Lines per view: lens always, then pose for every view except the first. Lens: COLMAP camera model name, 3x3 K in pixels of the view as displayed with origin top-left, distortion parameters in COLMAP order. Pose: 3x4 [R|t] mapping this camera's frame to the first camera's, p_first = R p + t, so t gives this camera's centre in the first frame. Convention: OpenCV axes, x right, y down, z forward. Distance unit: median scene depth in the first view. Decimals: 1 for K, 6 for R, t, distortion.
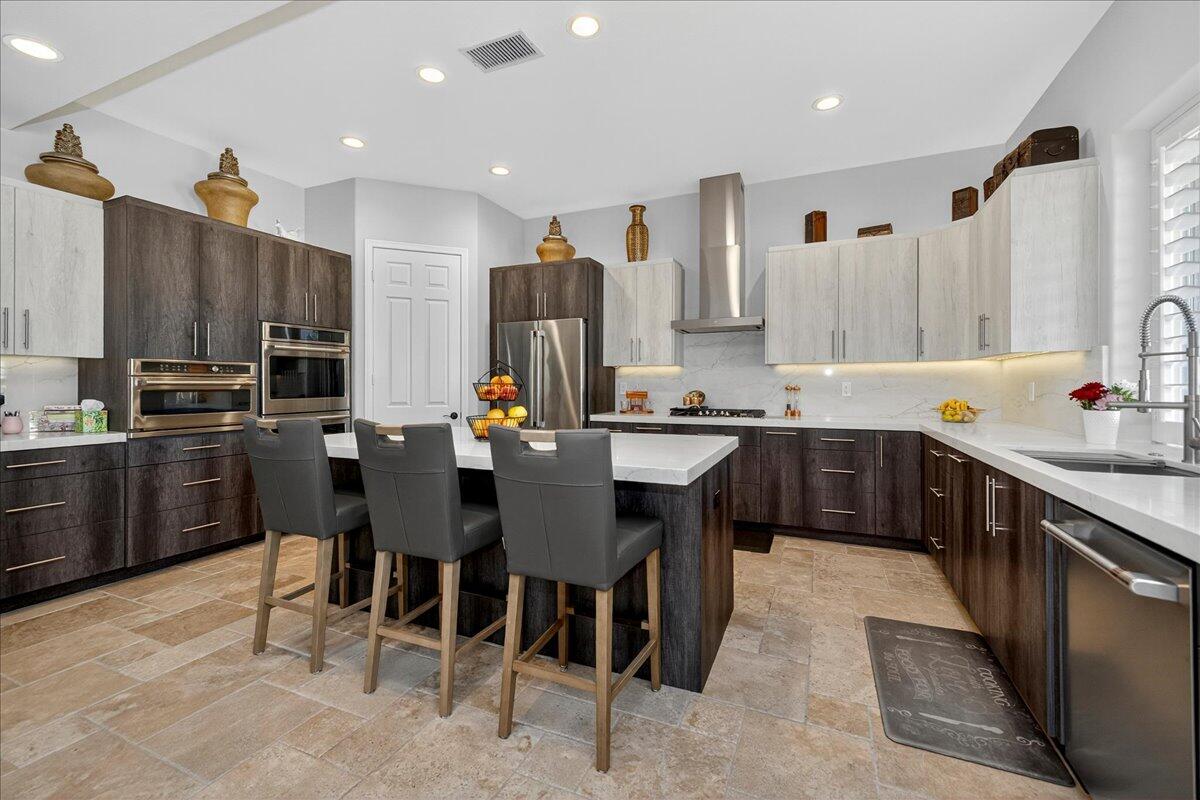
lens RADIAL K [[513.0, 0, 595.6], [0, 513.0, 392.7], [0, 0, 1]] dist [0.001415, 0.000003]
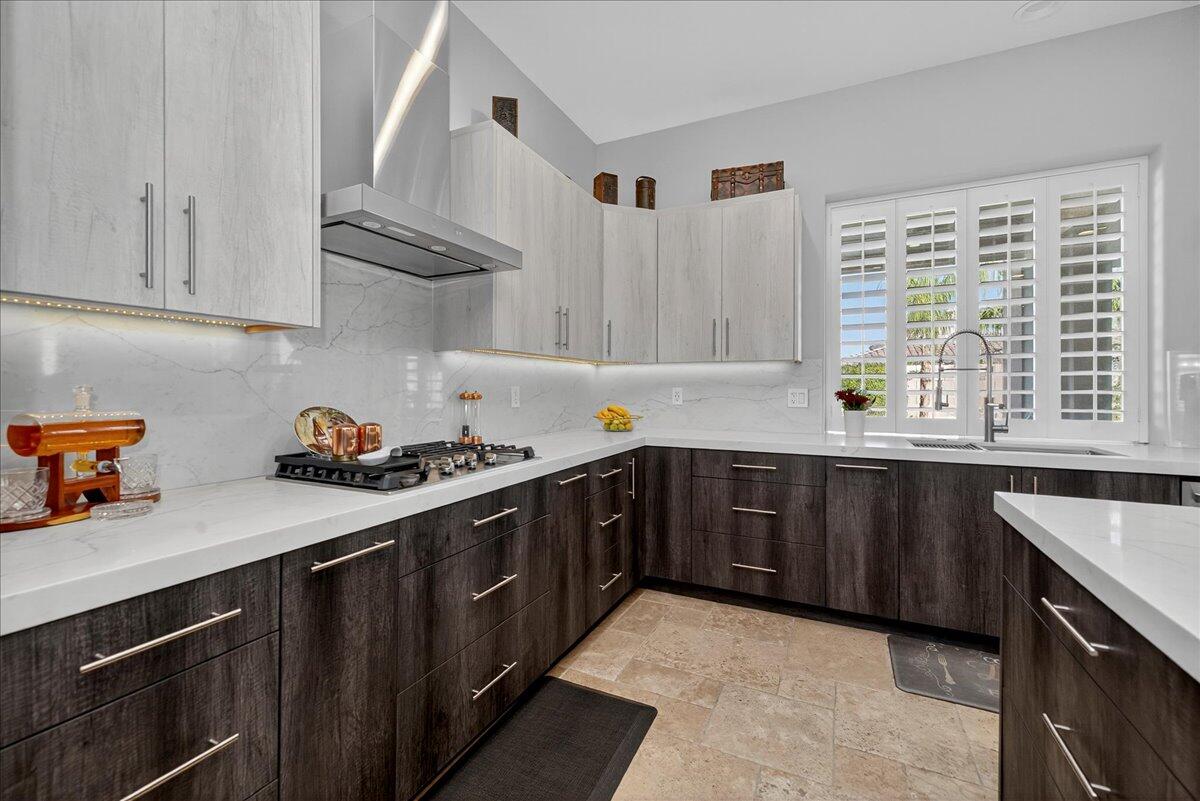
lens RADIAL K [[513.0, 0, 595.6], [0, 513.0, 393.2], [0, 0, 1]] dist [0.001415, 0.000003]
pose [[0.027872, -0.005191, 0.999598, -0.204001], [0.005755, 0.999971, 0.005032, -0.008937], [-0.999595, 0.005612, 0.027901, 1.169026]]
